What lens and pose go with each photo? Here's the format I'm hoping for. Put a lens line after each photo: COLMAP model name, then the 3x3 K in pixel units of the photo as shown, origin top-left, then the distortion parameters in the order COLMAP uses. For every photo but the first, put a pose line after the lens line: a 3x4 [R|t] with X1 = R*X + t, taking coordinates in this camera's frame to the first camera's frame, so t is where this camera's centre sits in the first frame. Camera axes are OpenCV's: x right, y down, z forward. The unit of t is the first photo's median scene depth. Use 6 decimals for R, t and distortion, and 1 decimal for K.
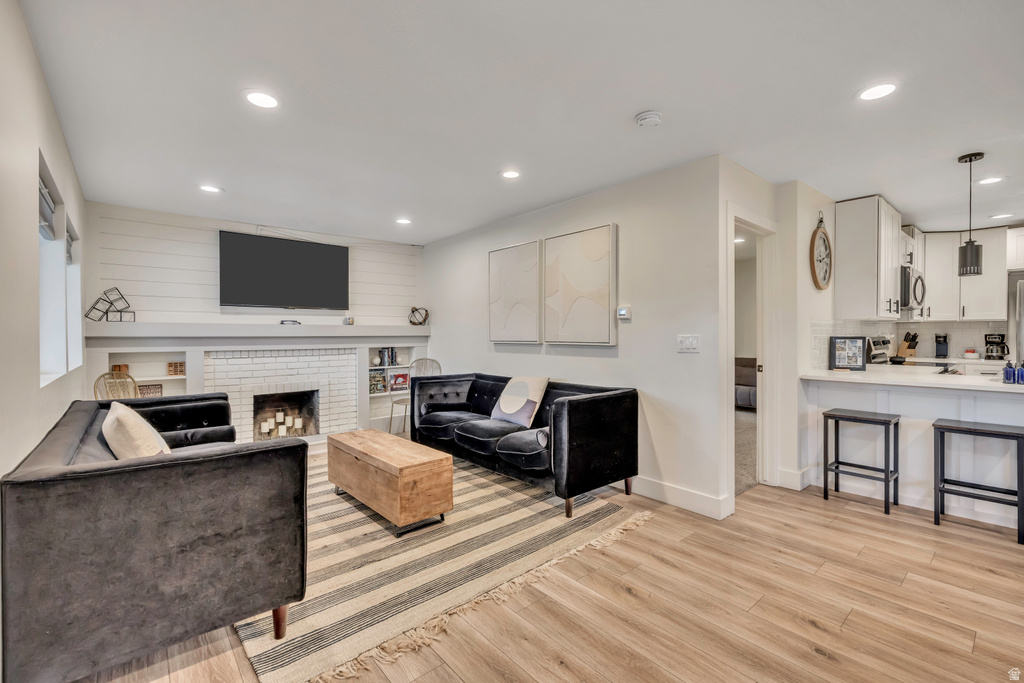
lens RADIAL K [[443.9, 0, 513.3], [0, 443.9, 340.2], [0, 0, 1]] dist [-0.000884, 0.000057]
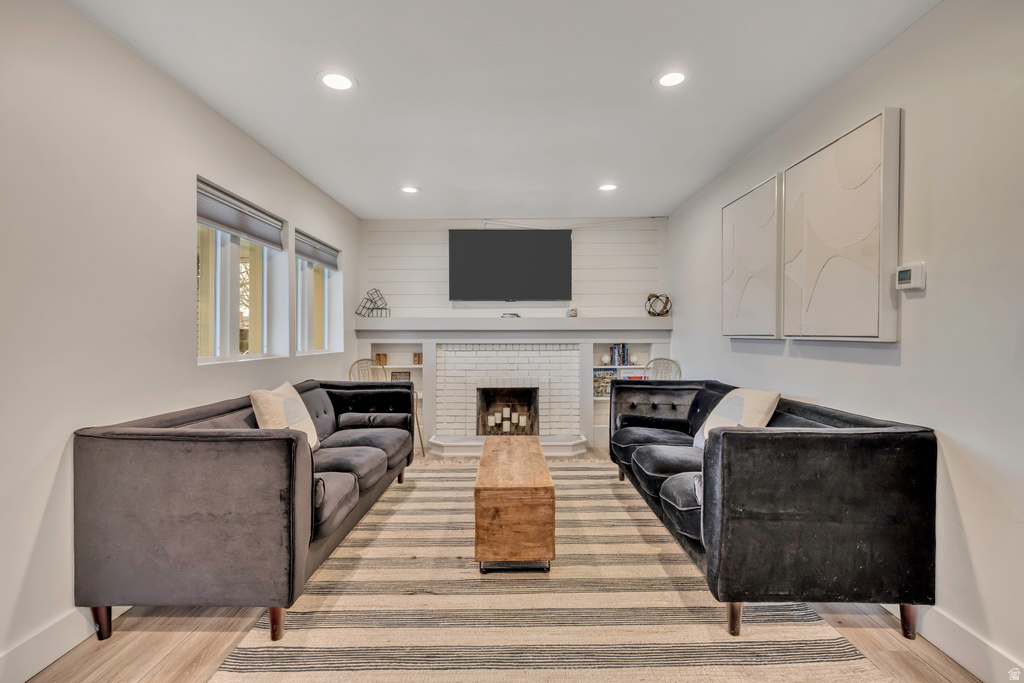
lens RADIAL K [[487.3, 0, 512.0], [0, 487.3, 341.5], [0, 0, 1]] dist [0.002047, 0.000293]
pose [[0.755319, 0.011823, -0.655250, 0.234579], [-0.008820, 0.999930, 0.007876, 0.009745], [0.655297, -0.000170, 0.755371, 0.239969]]
